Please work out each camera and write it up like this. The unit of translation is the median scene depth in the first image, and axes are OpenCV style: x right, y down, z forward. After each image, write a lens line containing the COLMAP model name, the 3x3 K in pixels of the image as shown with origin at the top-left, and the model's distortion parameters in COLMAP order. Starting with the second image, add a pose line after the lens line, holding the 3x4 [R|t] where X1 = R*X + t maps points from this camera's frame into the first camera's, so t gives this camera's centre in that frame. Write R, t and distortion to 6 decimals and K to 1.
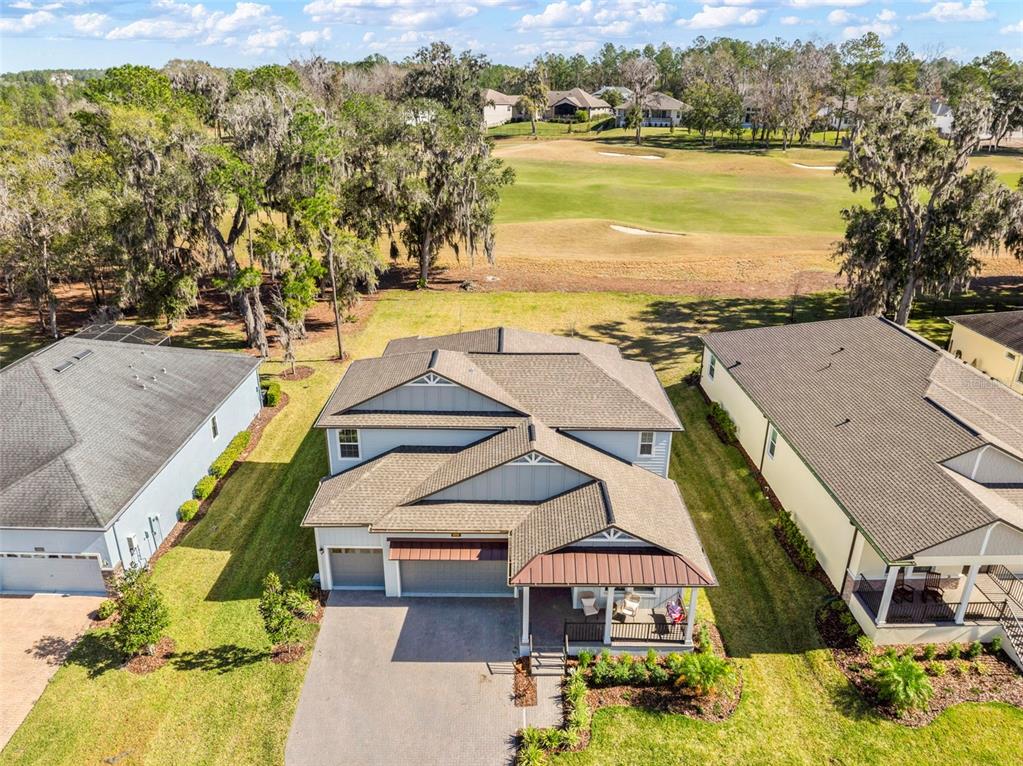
lens RADIAL K [[698.7, 0, 511.5], [0, 698.7, 383.0], [0, 0, 1]] dist [-0.026631, -0.002263]
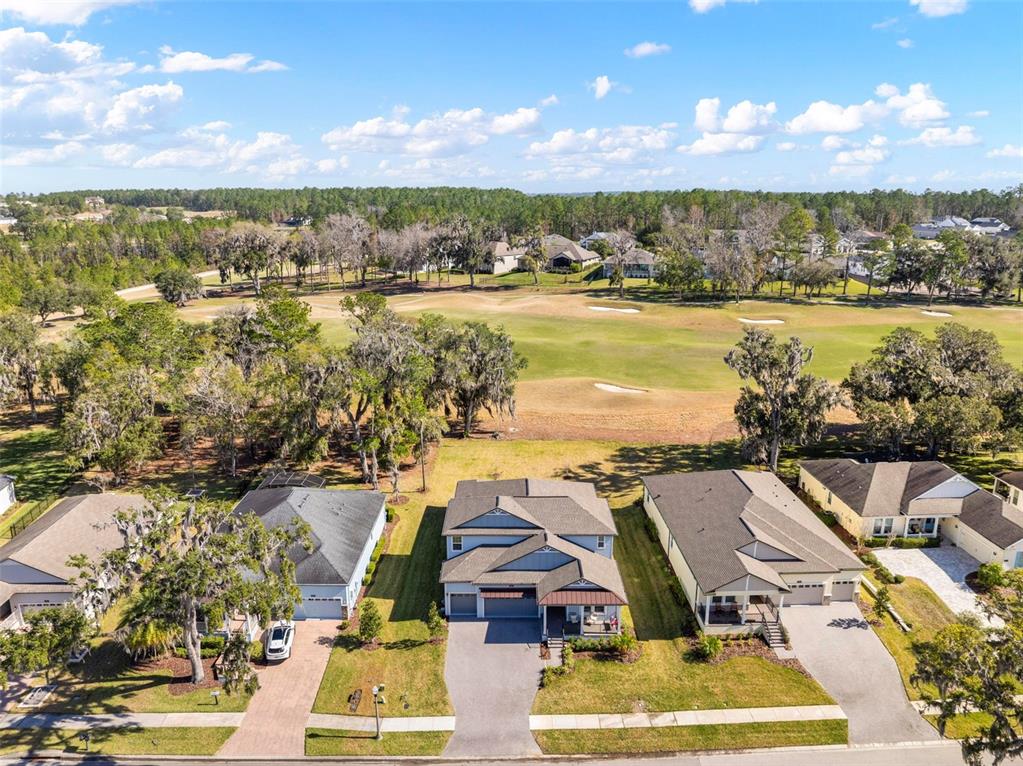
lens RADIAL K [[698.7, 0, 511.5], [0, 698.7, 383.0], [0, 0, 1]] dist [-0.026631, -0.002263]
pose [[0.999956, -0.009172, -0.002046, -0.050196], [0.008789, 0.989846, -0.141874, -0.069610], [0.003327, 0.141850, 0.989883, -0.876578]]
